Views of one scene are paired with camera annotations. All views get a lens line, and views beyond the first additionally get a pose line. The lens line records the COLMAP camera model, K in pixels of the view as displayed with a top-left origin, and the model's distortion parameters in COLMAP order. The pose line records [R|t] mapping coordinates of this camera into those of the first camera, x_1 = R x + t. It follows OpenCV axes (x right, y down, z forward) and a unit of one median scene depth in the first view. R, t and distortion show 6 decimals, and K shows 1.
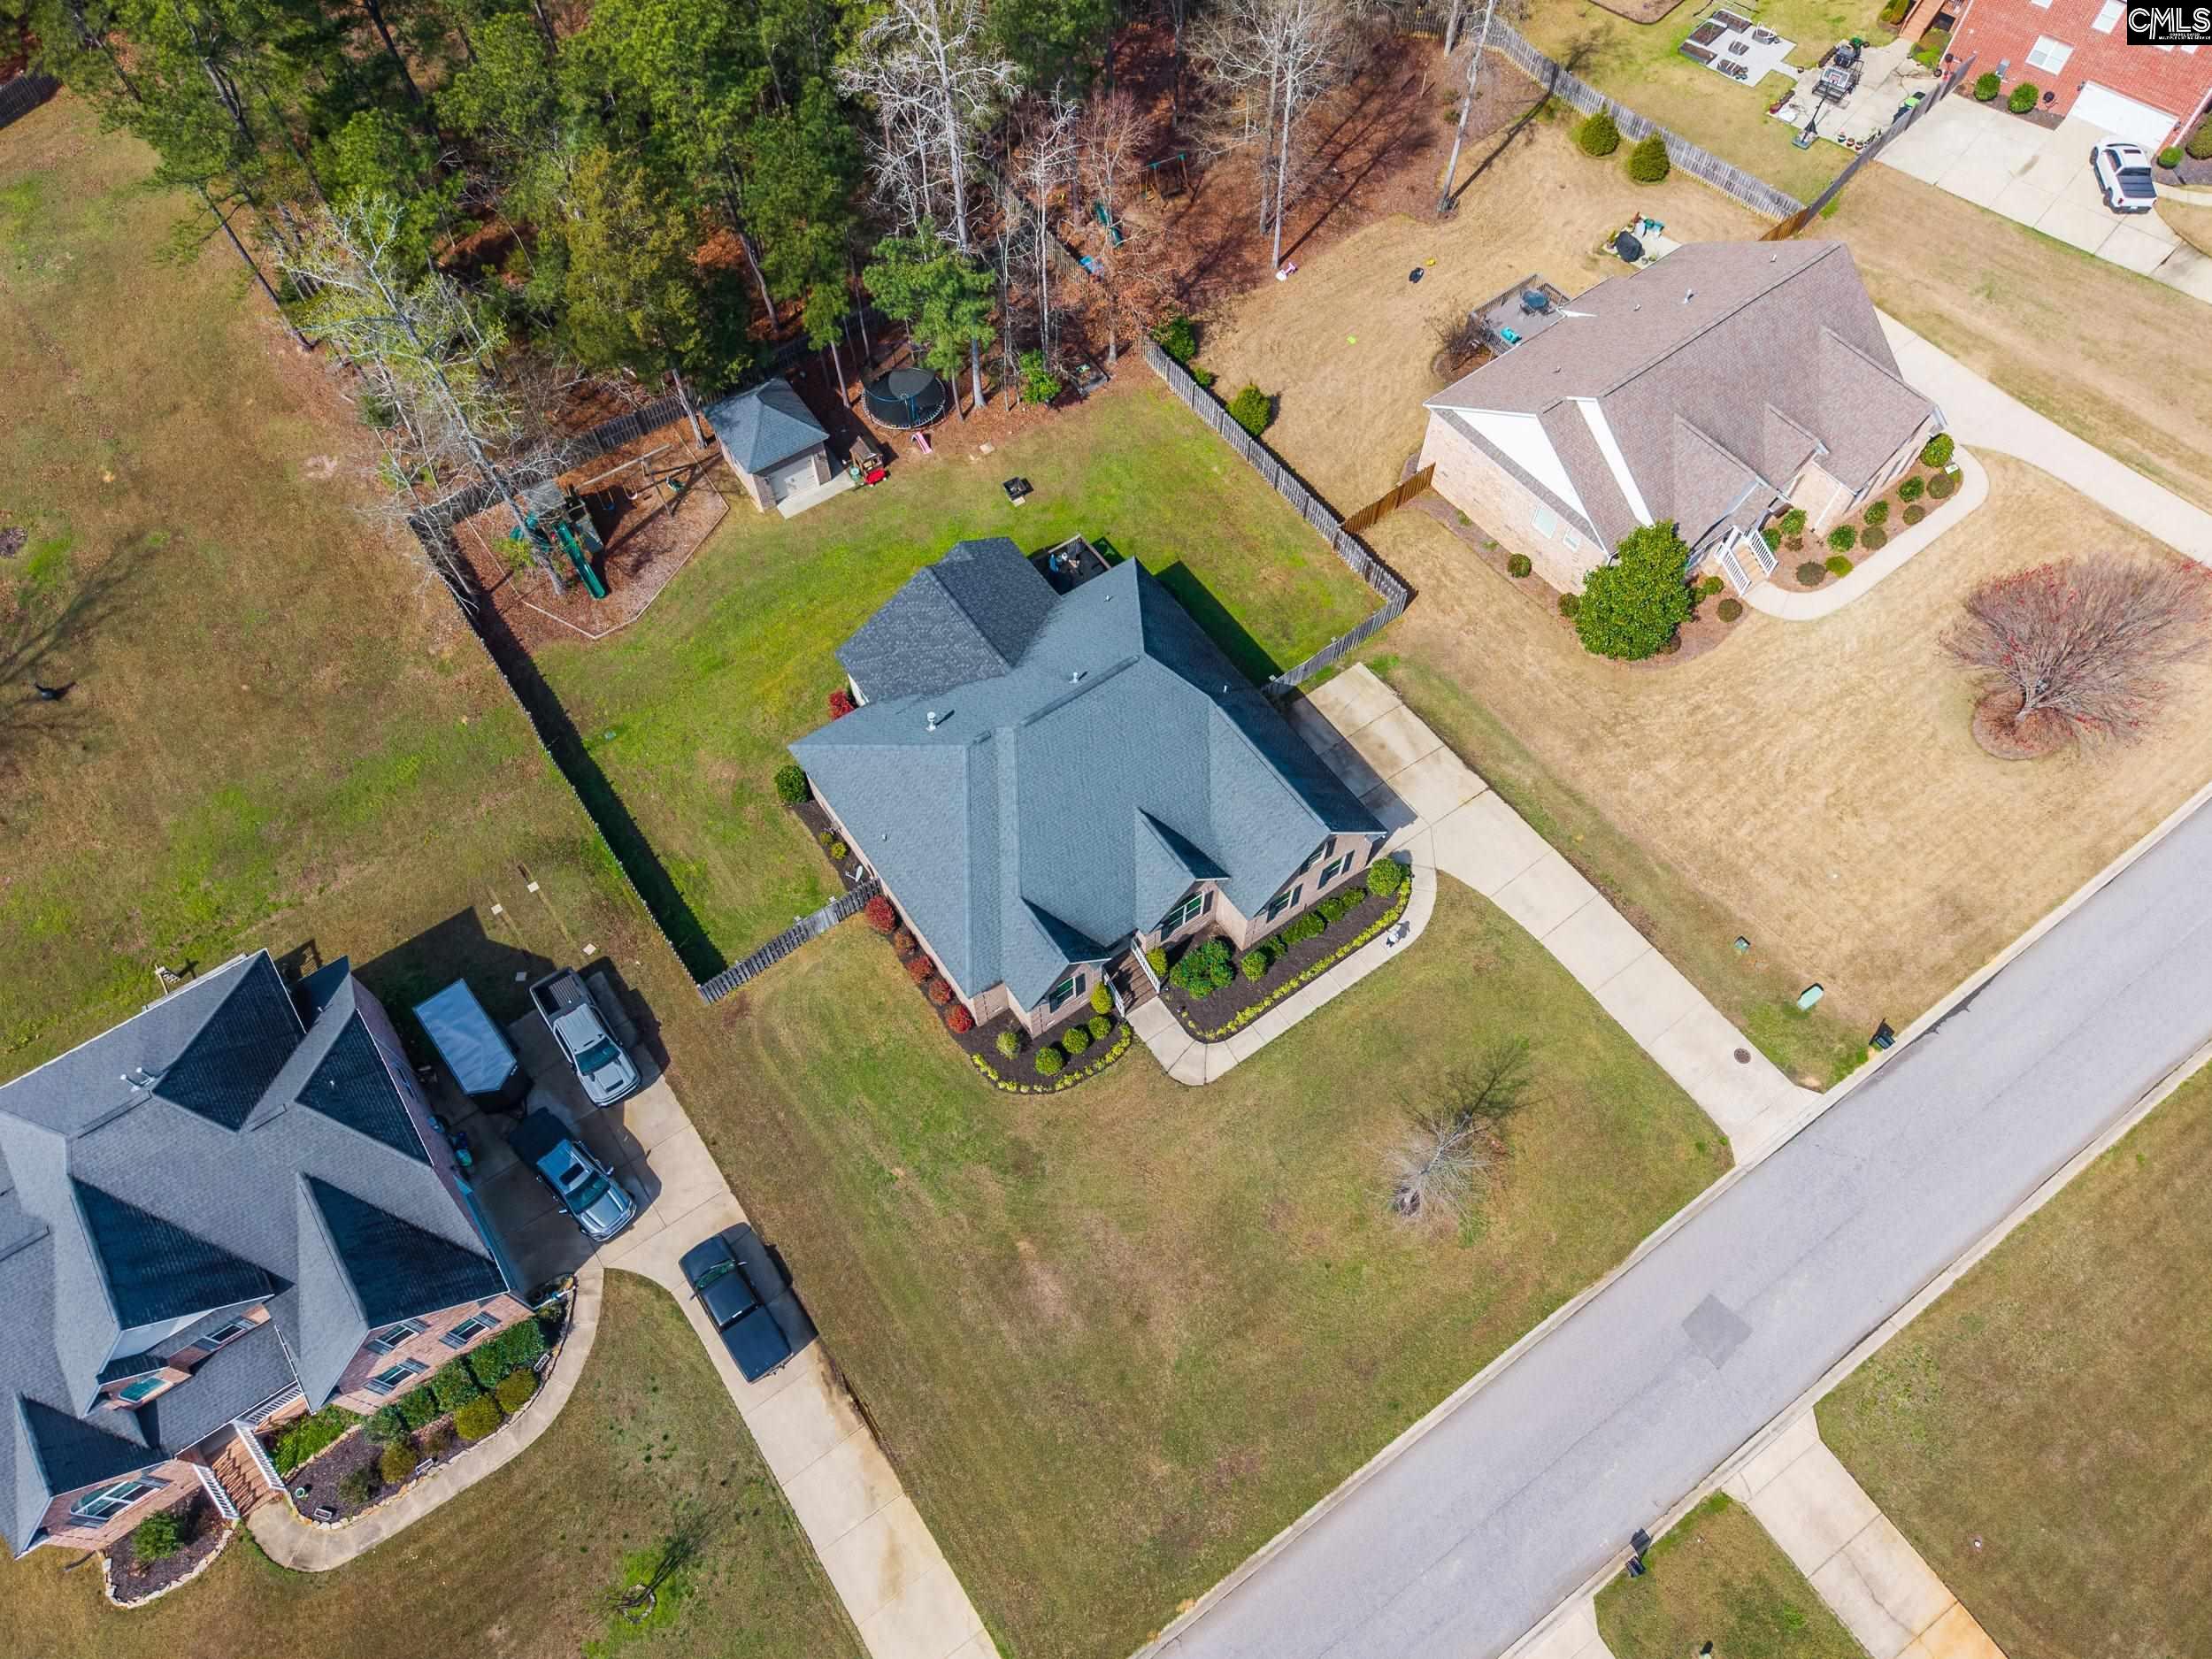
lens RADIAL K [[1481.5, 0, 1096.0], [0, 1481.5, 832.9], [0, 0, 1]] dist [0.027628, -0.027862]
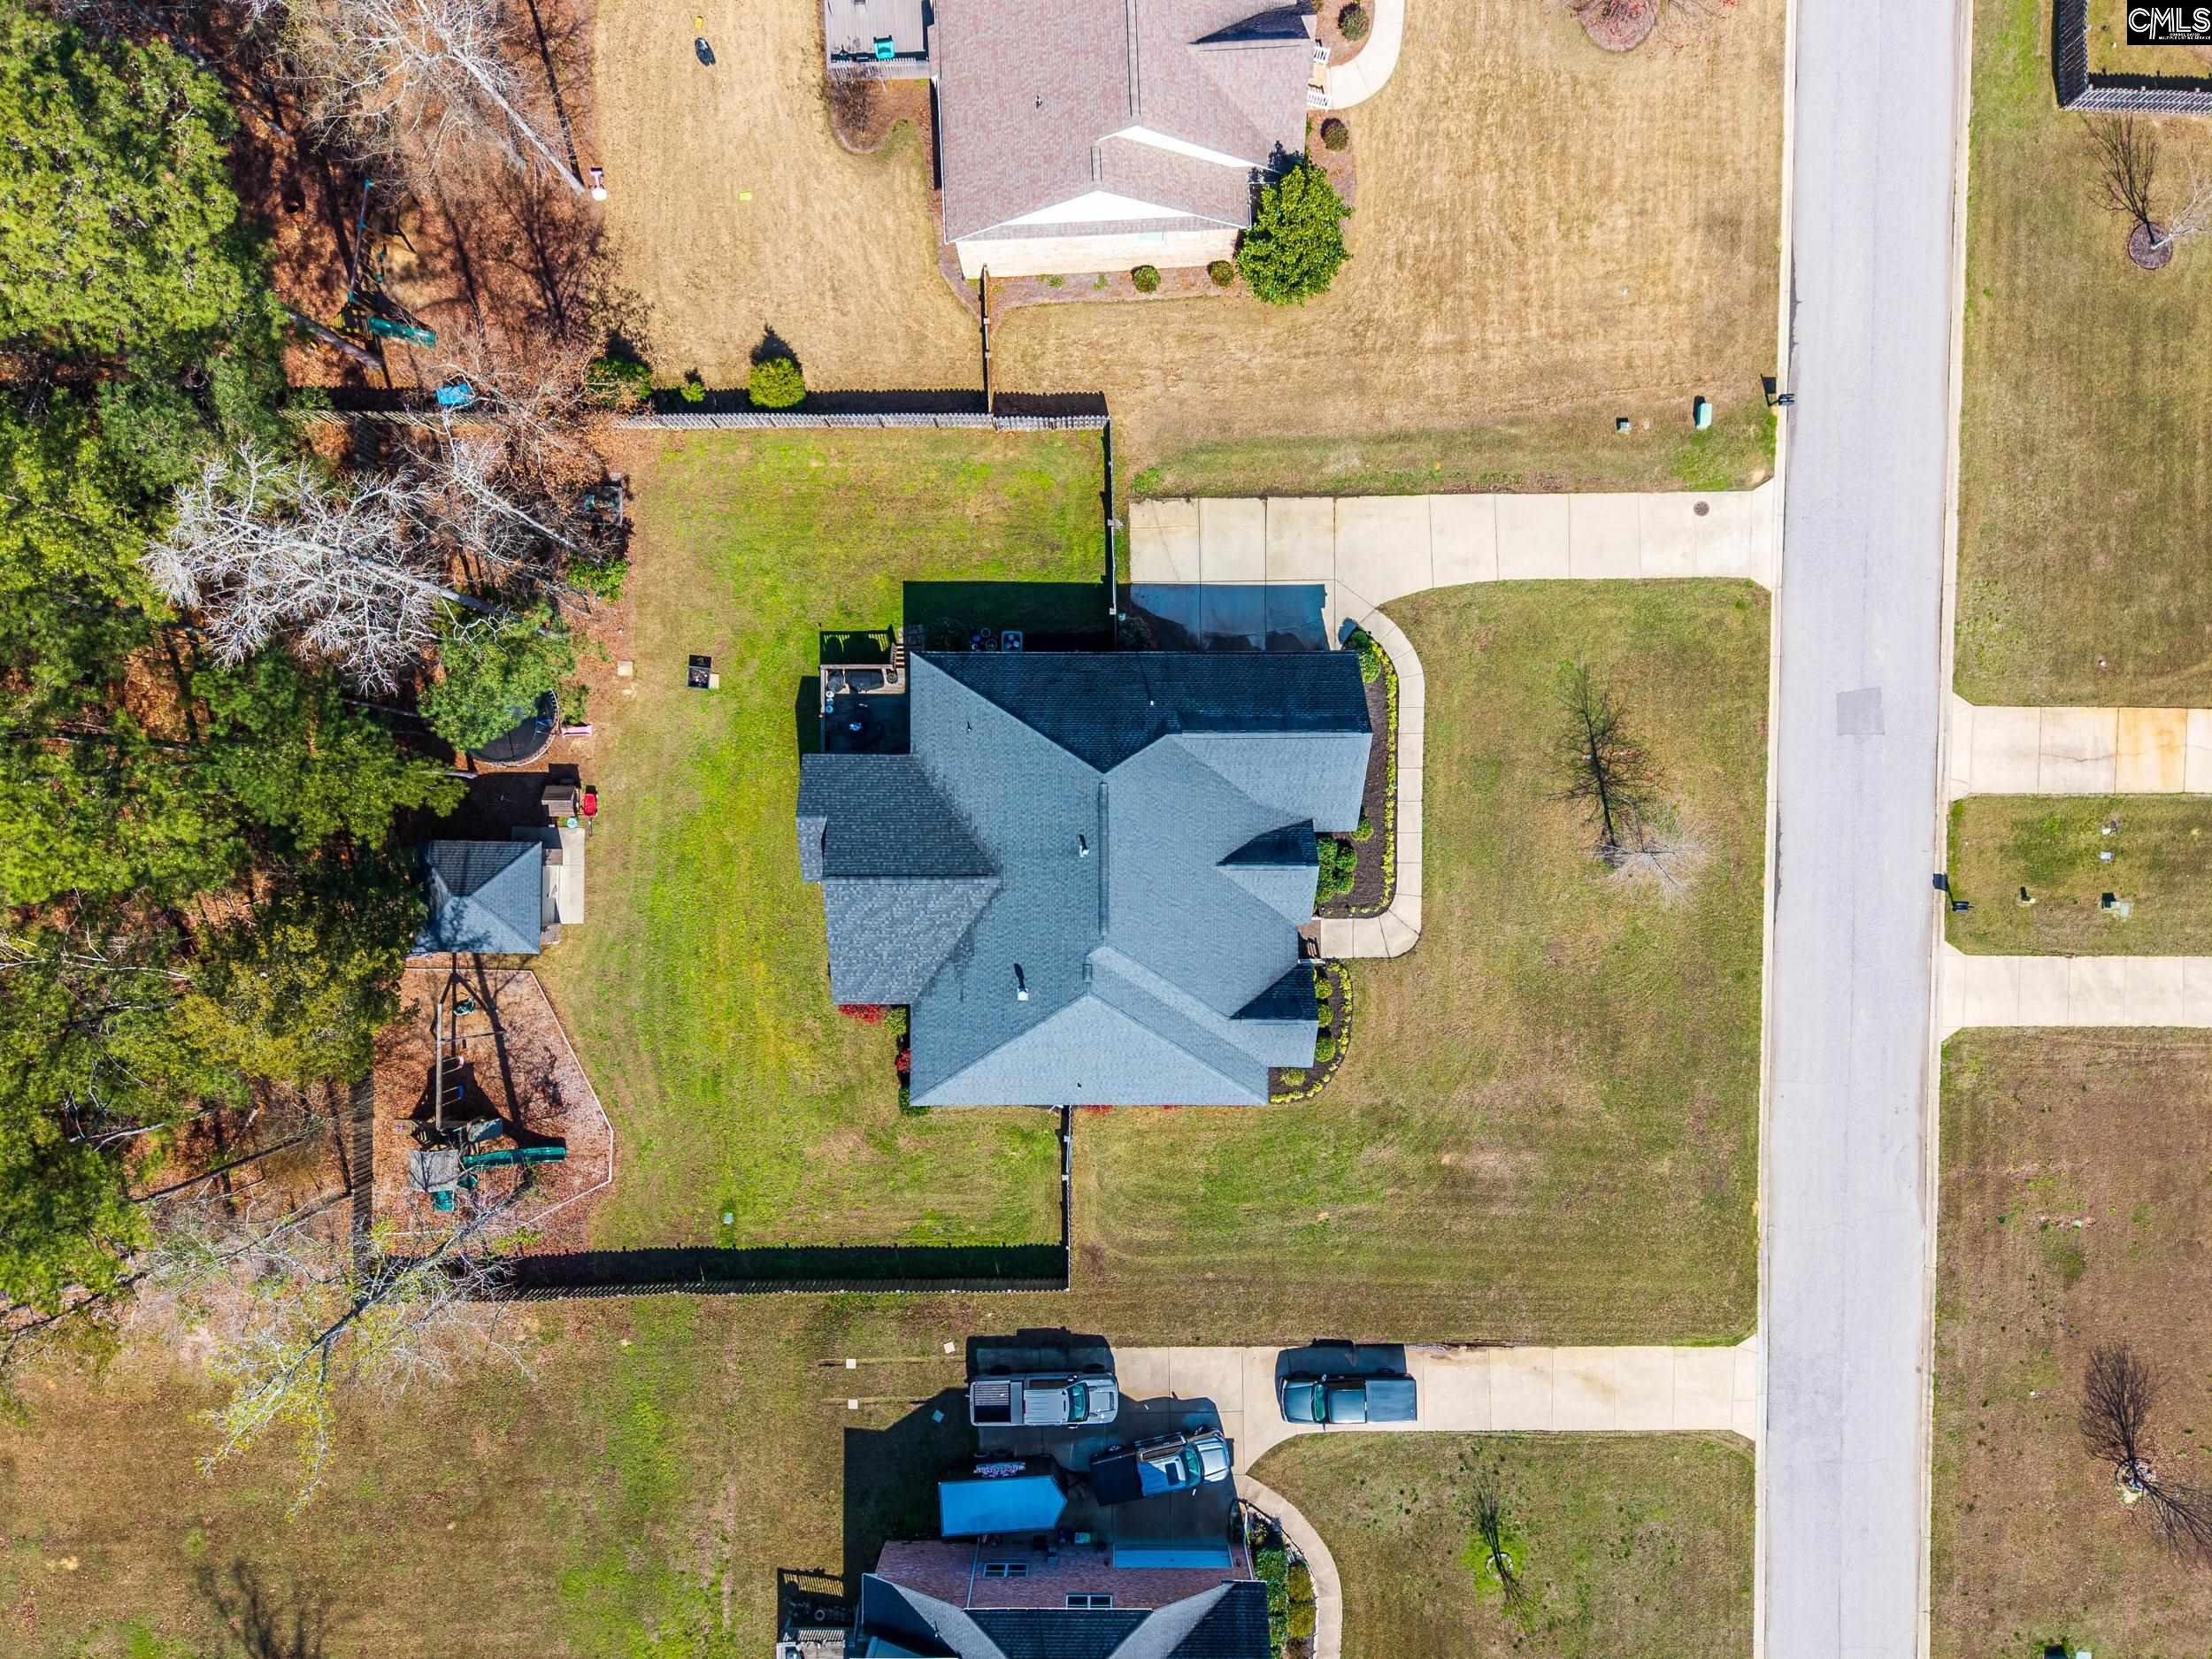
lens RADIAL K [[1481.5, 0, 1096.6], [0, 1481.5, 836.6], [0, 0, 1]] dist [0.027628, -0.027862]
pose [[0.571896, -0.820292, 0.007470, -0.008330], [0.713721, 0.502044, 0.488420, -0.547711], [-0.404397, -0.273994, 0.872577, 0.188902]]
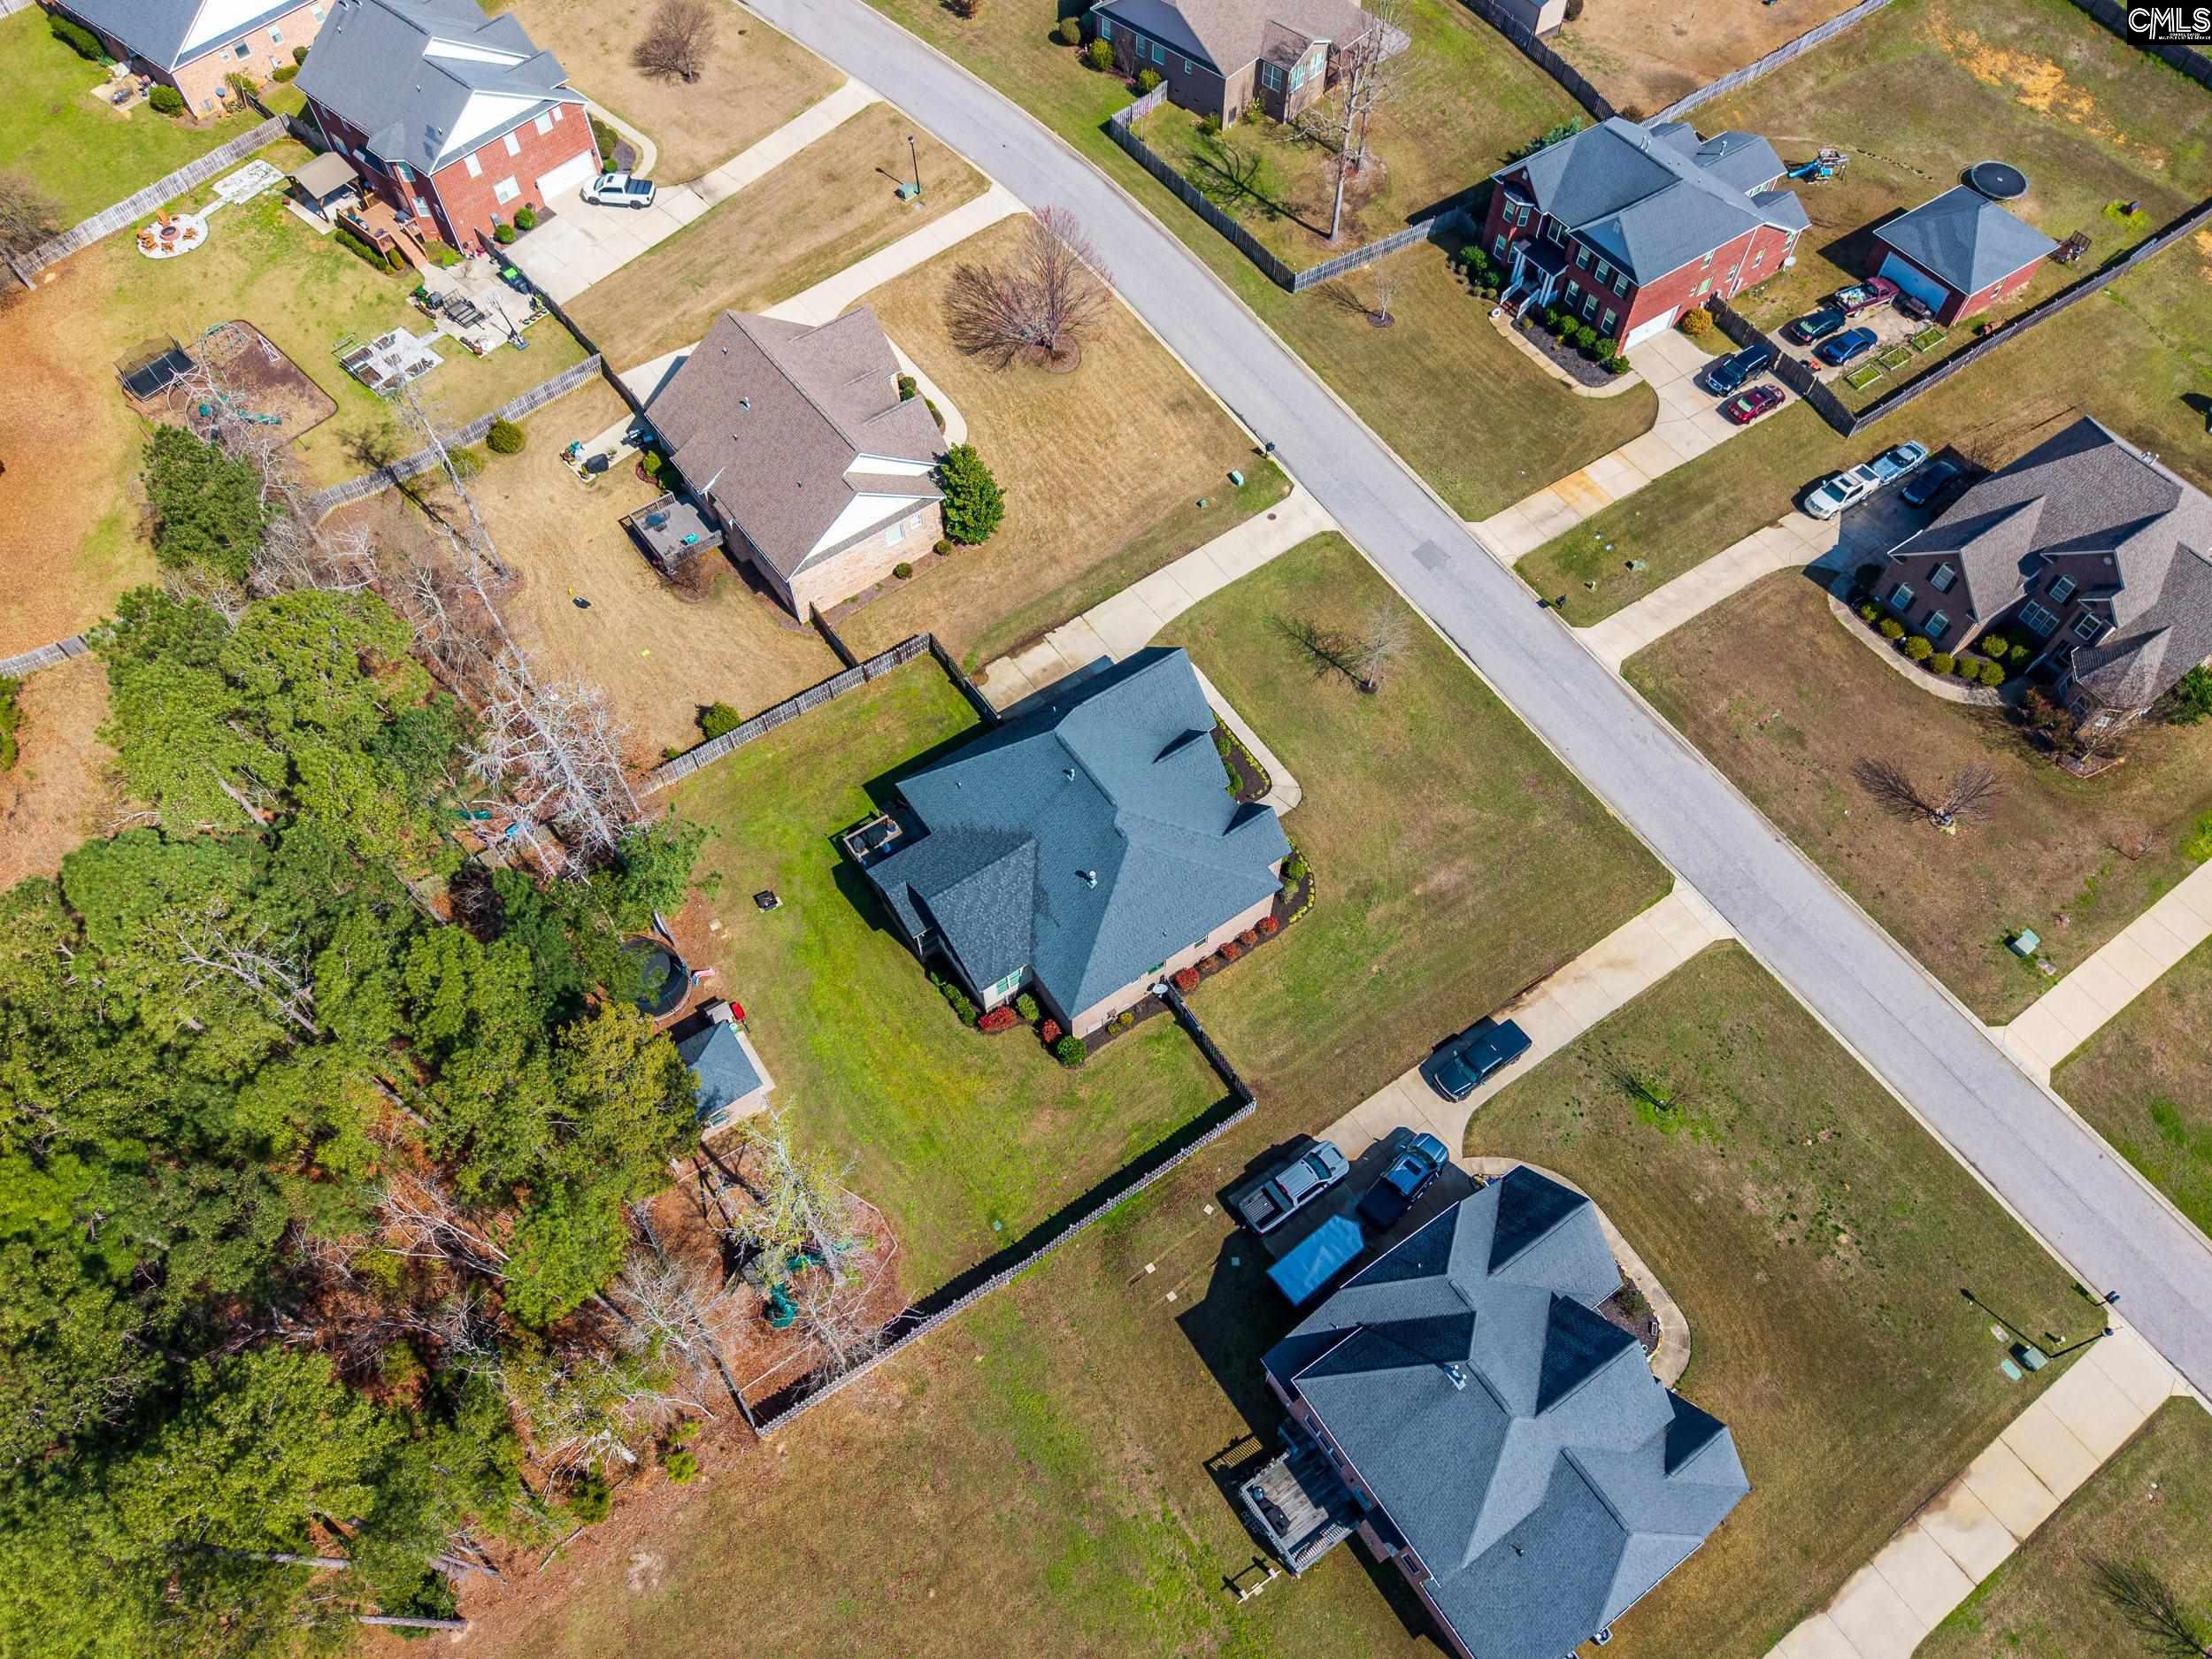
lens RADIAL K [[1481.5, 0, 1103.3], [0, 1481.5, 848.3], [0, 0, 1]] dist [0.027628, -0.027862]
pose [[0.008051, -0.850867, 0.525319, -0.772759], [0.871553, 0.263517, 0.413466, -0.612692], [-0.490235, 0.454514, 0.743698, 0.006291]]
